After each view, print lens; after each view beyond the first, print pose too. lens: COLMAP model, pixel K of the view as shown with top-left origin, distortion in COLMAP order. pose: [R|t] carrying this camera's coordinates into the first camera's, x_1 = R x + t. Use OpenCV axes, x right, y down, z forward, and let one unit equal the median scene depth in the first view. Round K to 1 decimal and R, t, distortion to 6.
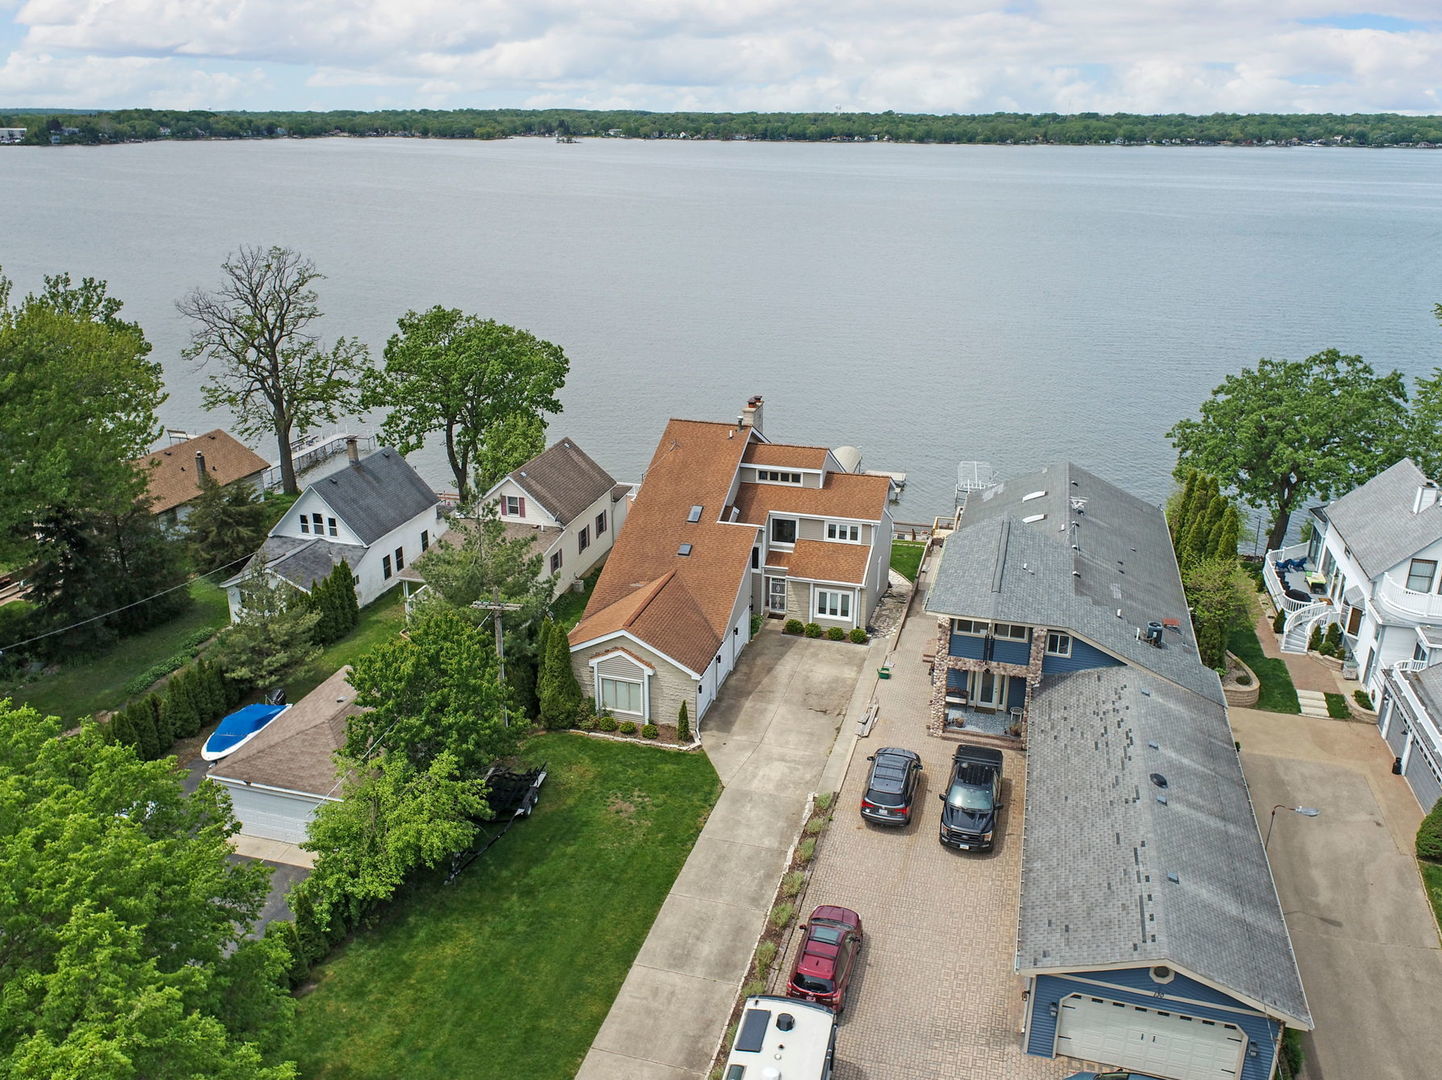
lens RADIAL K [[1091.1, 0, 721.0], [0, 1091.1, 540.0], [0, 0, 1]] dist [-0.001208, -0.035218]
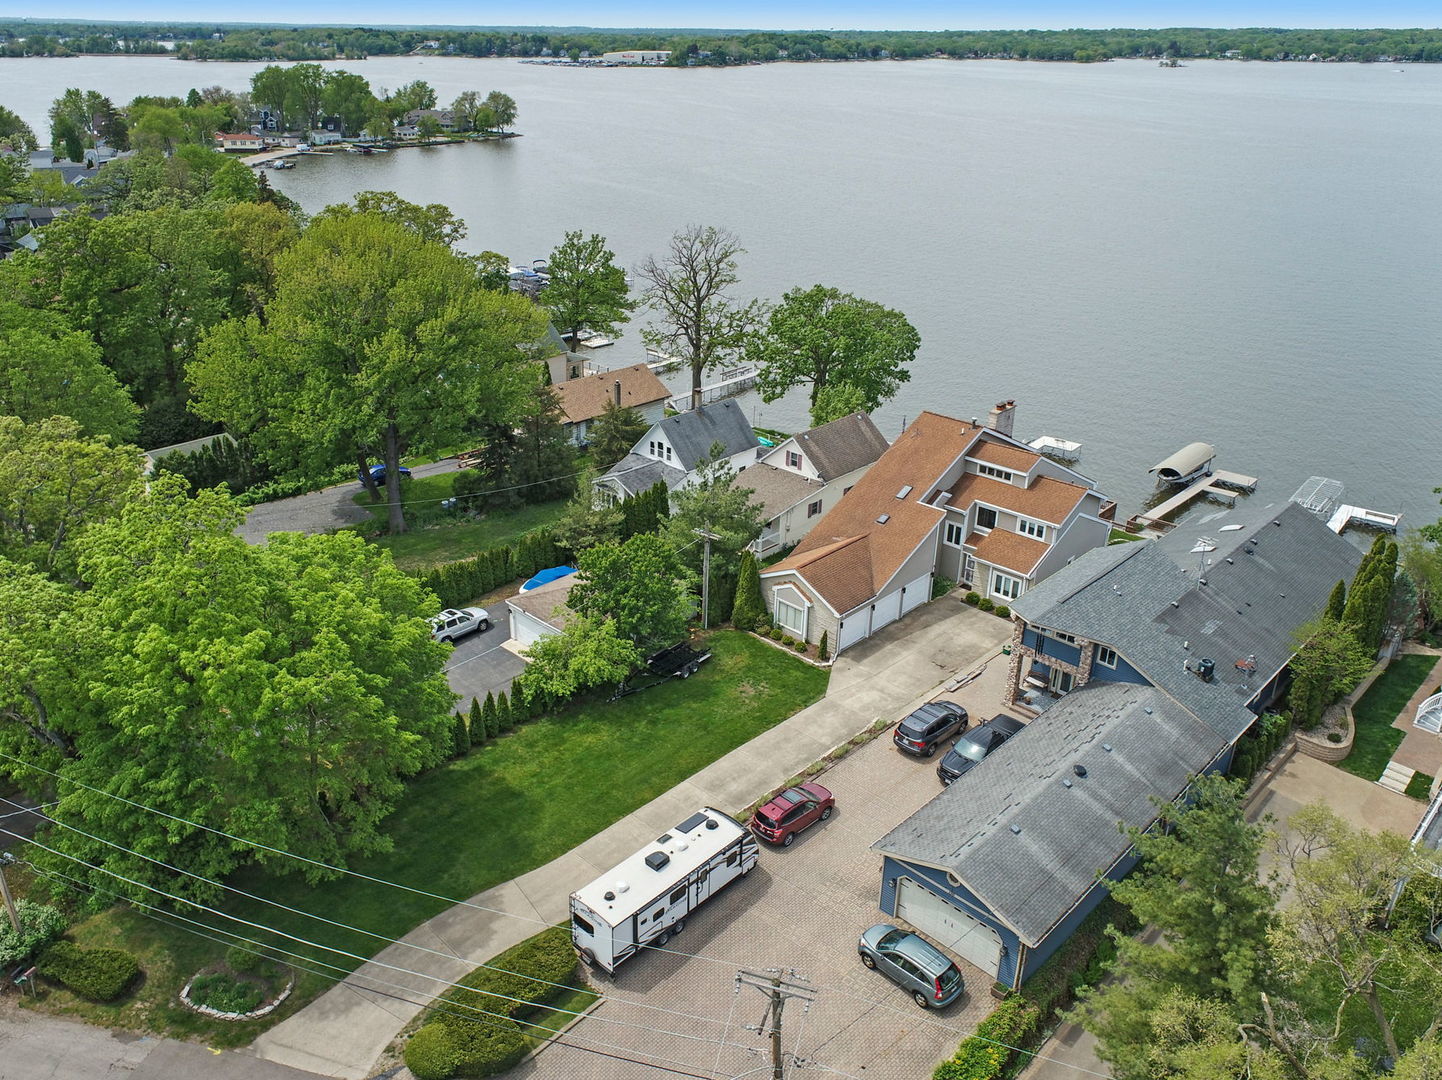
lens RADIAL K [[1081.5, 0, 721.0], [0, 1081.5, 540.0], [0, 0, 1]] dist [-0.042982, 0.025843]
pose [[0.874167, 0.196745, -0.443986, 0.334956], [-0.165103, 0.980203, 0.109286, -0.066865], [0.456698, -0.022231, 0.889344, -0.183816]]
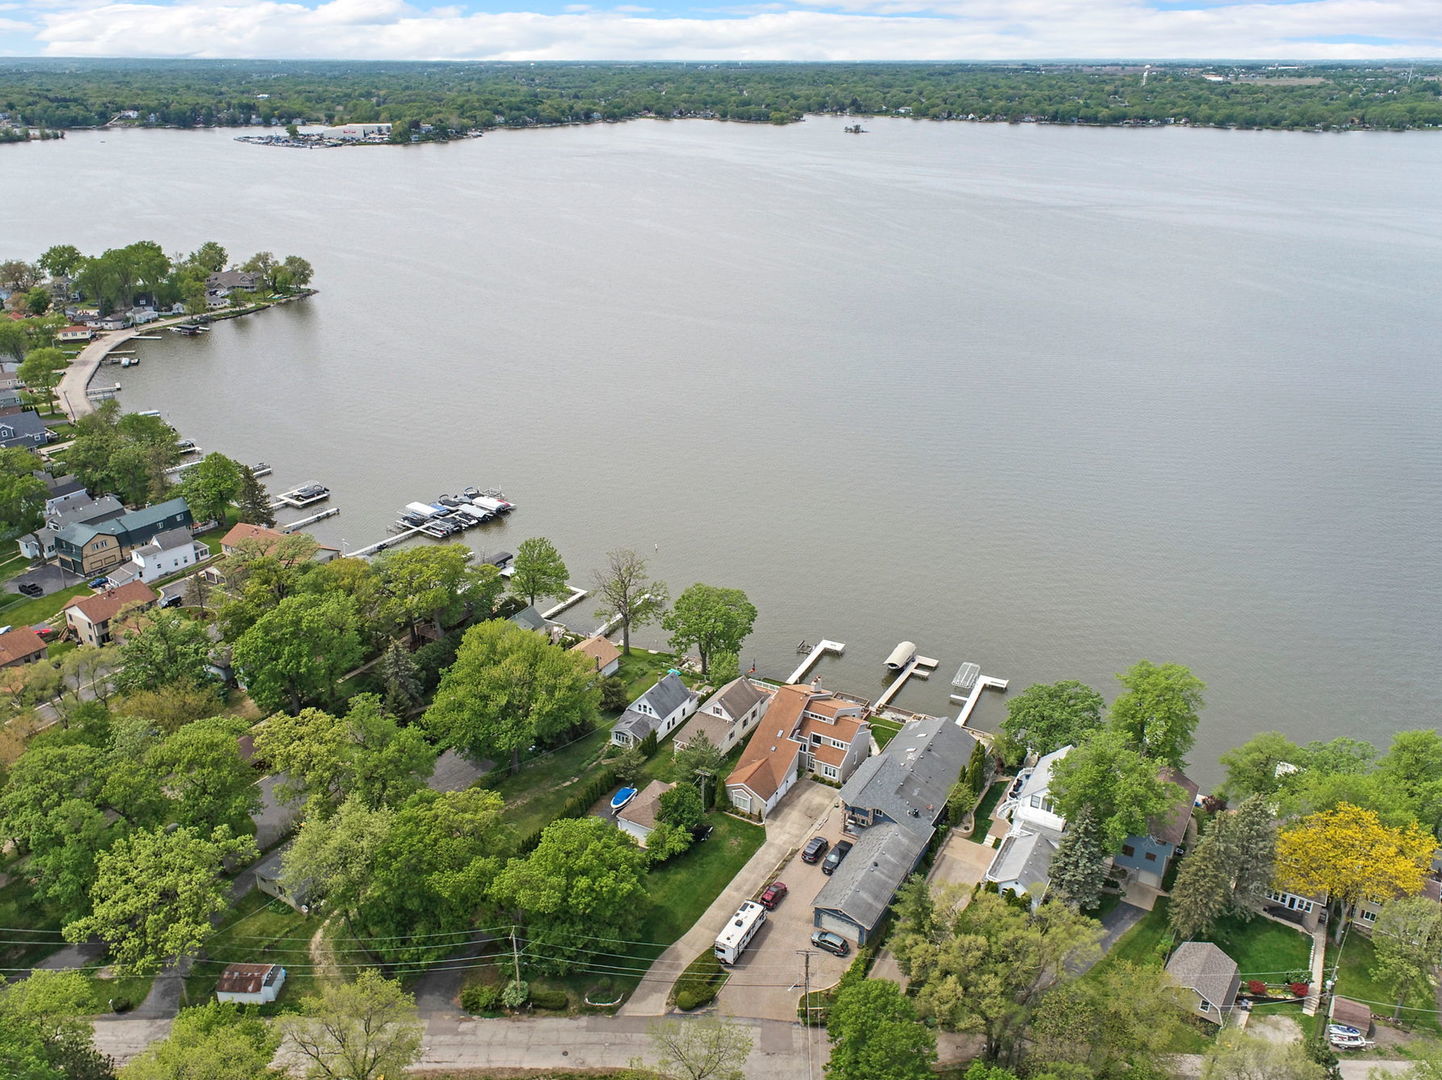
lens RADIAL K [[1081.5, 0, 721.0], [0, 1081.5, 540.0], [0, 0, 1]] dist [-0.042982, 0.025843]
pose [[0.968320, 0.096612, -0.230266, 0.384007], [-0.086032, 0.994741, 0.055577, -0.604976], [0.234424, -0.034006, 0.971539, -1.537389]]
